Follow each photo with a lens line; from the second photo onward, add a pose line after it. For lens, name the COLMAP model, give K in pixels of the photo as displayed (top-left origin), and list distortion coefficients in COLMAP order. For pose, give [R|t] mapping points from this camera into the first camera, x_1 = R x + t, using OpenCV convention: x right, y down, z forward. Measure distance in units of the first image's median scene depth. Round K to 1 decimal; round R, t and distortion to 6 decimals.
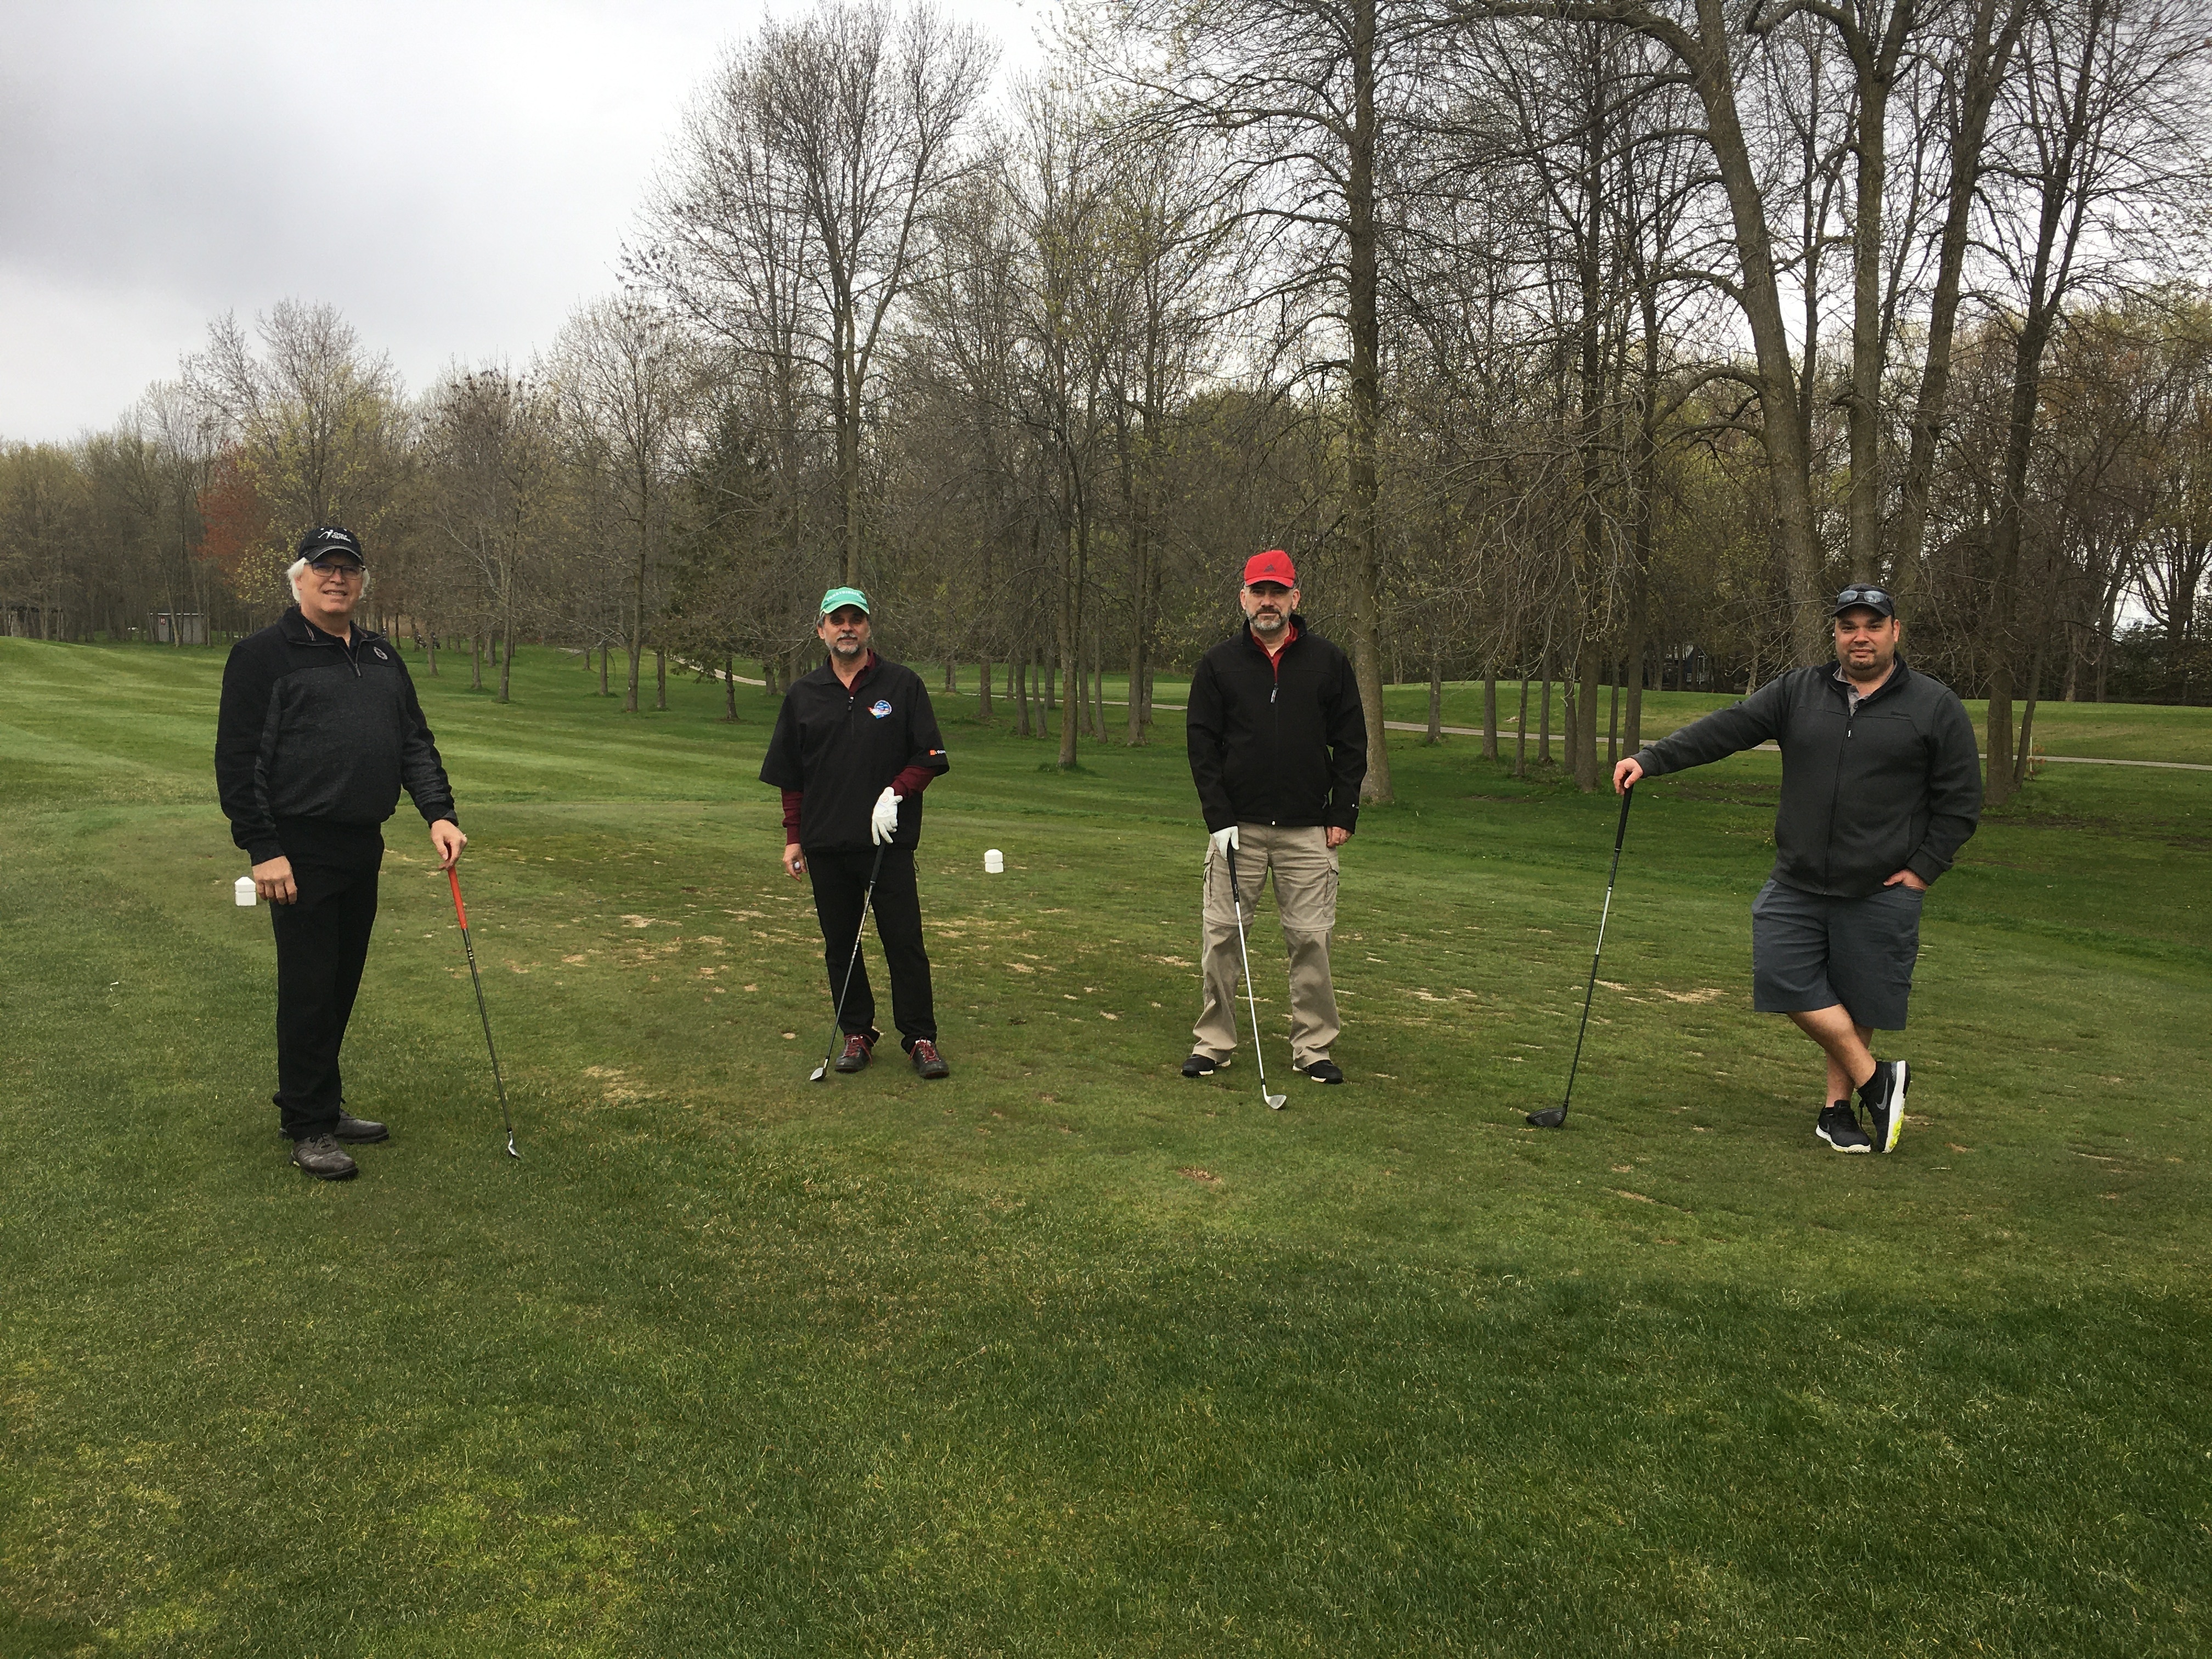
lens RADIAL K [[1890.3, 0, 1101.3], [0, 1890.3, 823.1], [0, 0, 1]] dist [0.082998, -0.131257]
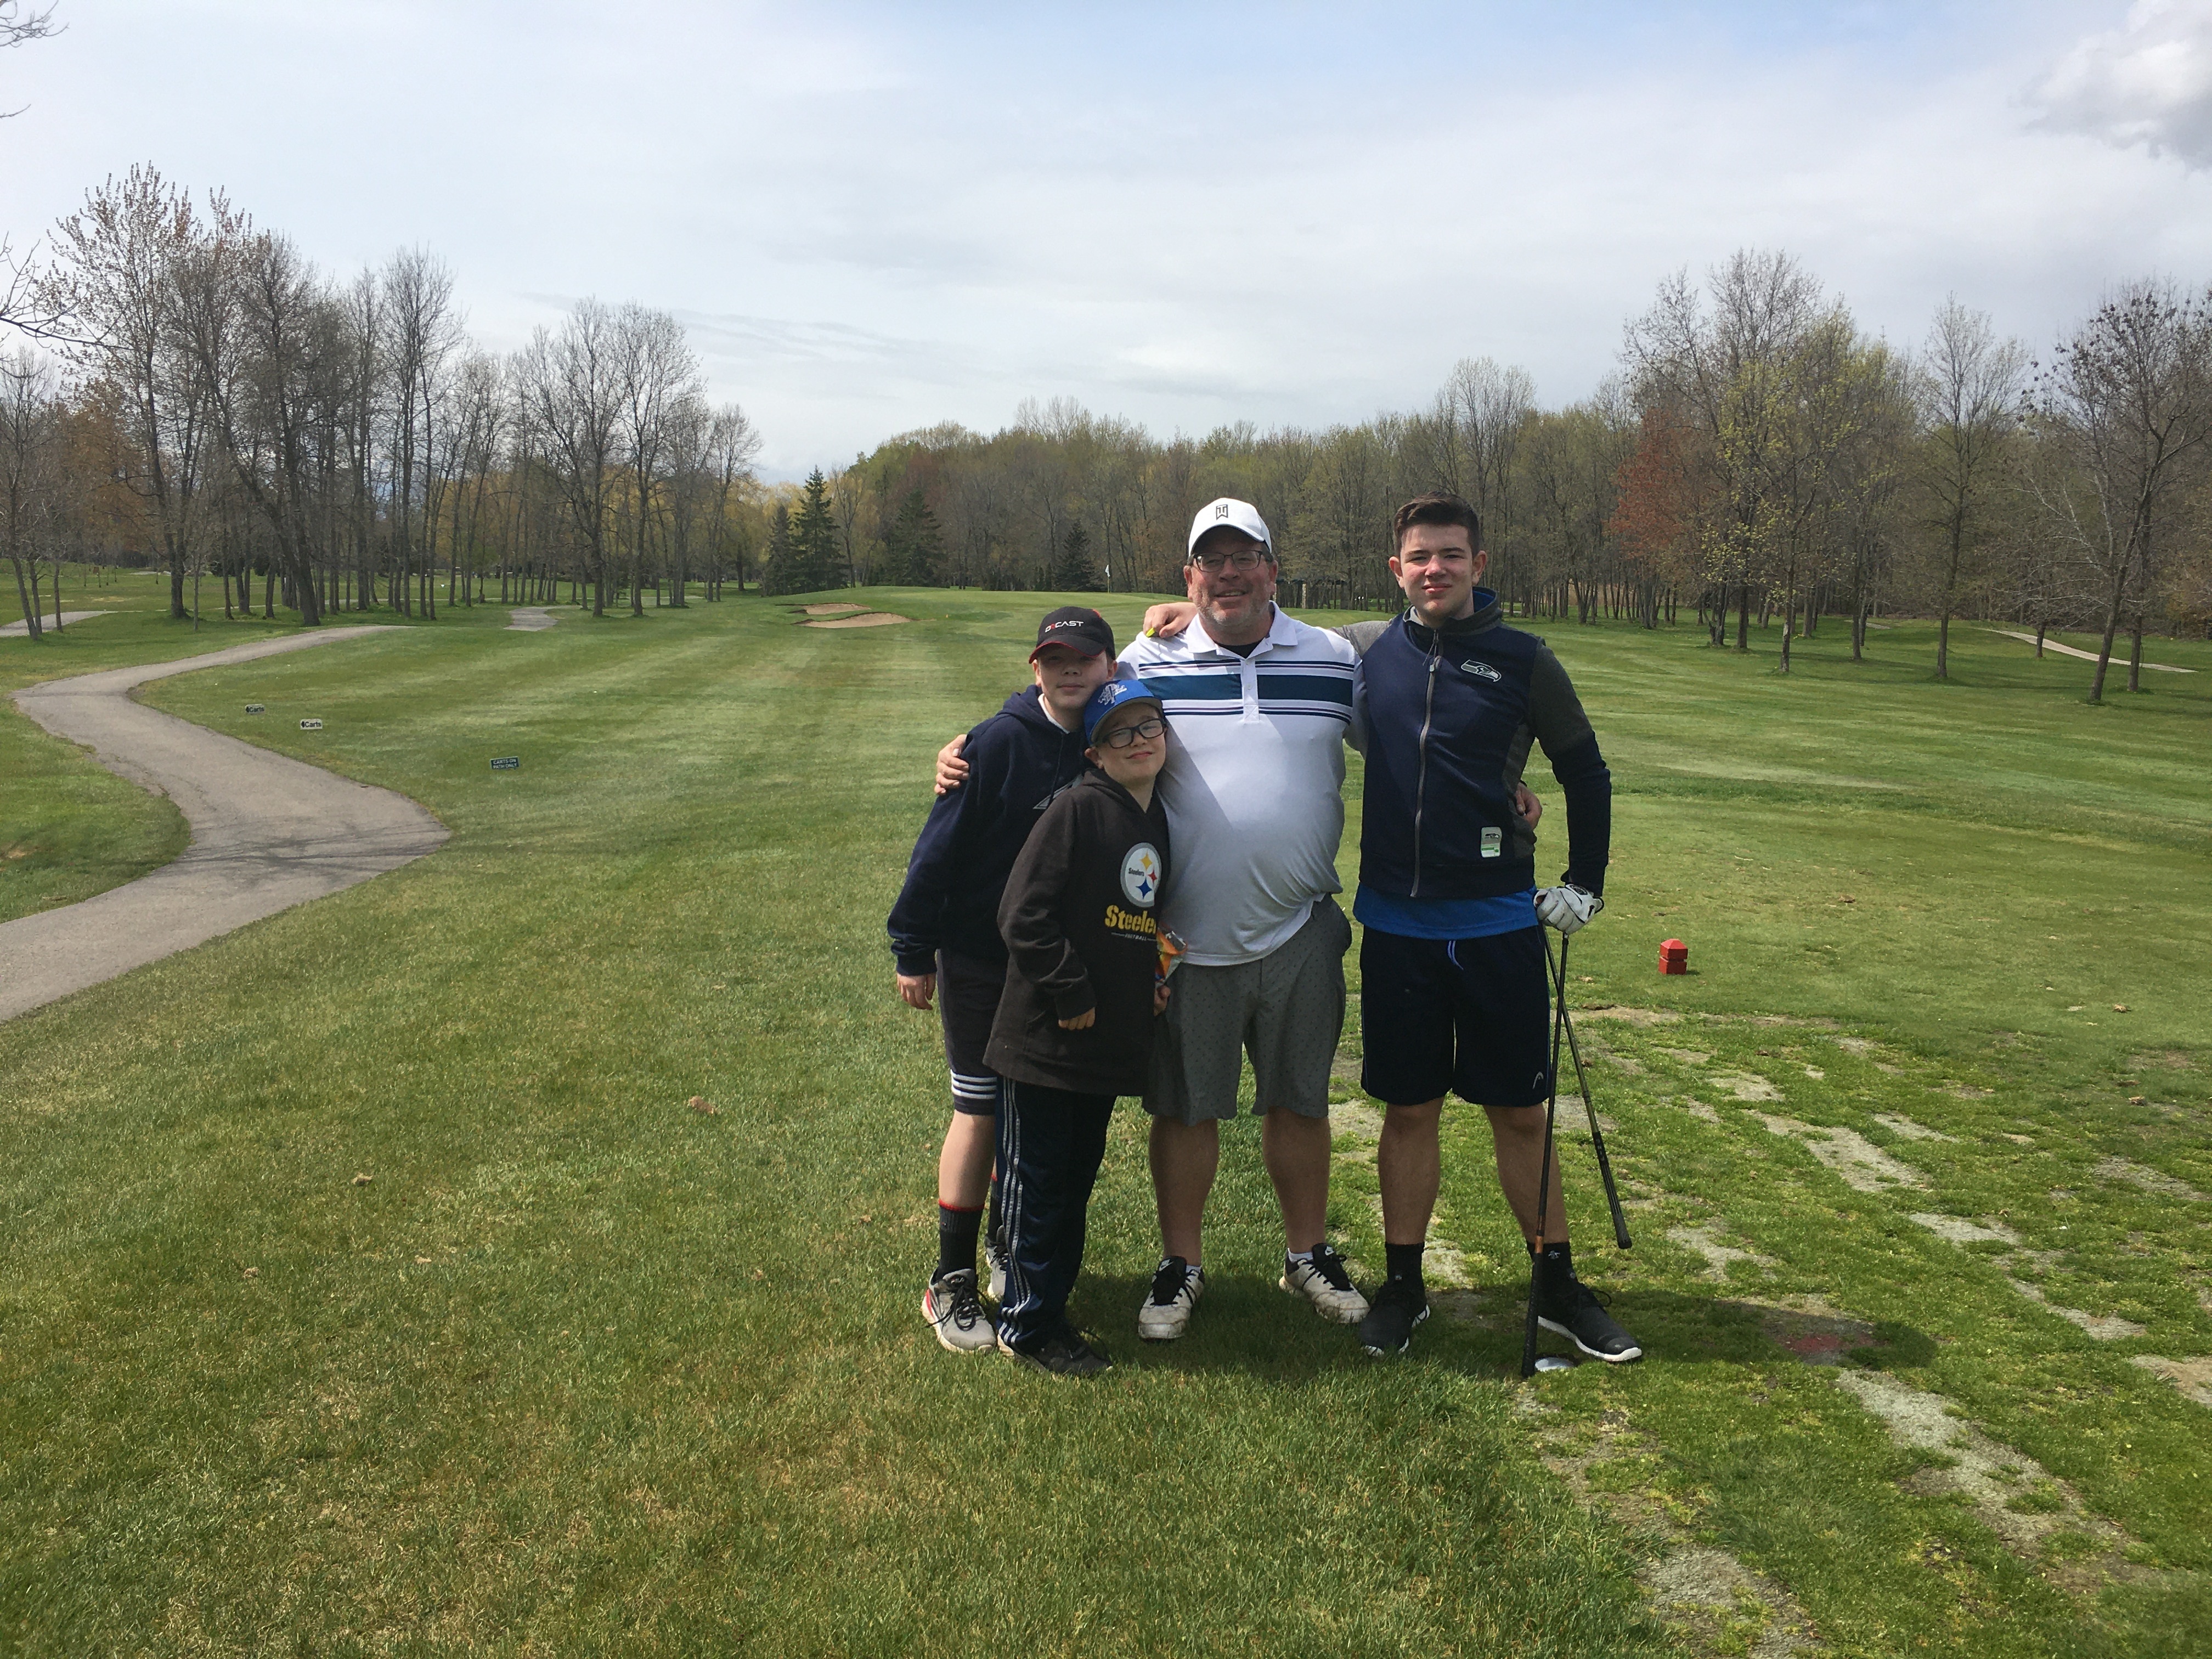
lens RADIAL K [[1890.3, 0, 1101.3], [0, 1890.3, 823.1], [0, 0, 1]] dist [0.082998, -0.131257]
pose [[0.851328, 0.065115, -0.520577, -0.359590], [-0.055260, 0.997878, 0.034448, -0.023834], [0.521715, -0.000560, 0.853119, 0.100178]]
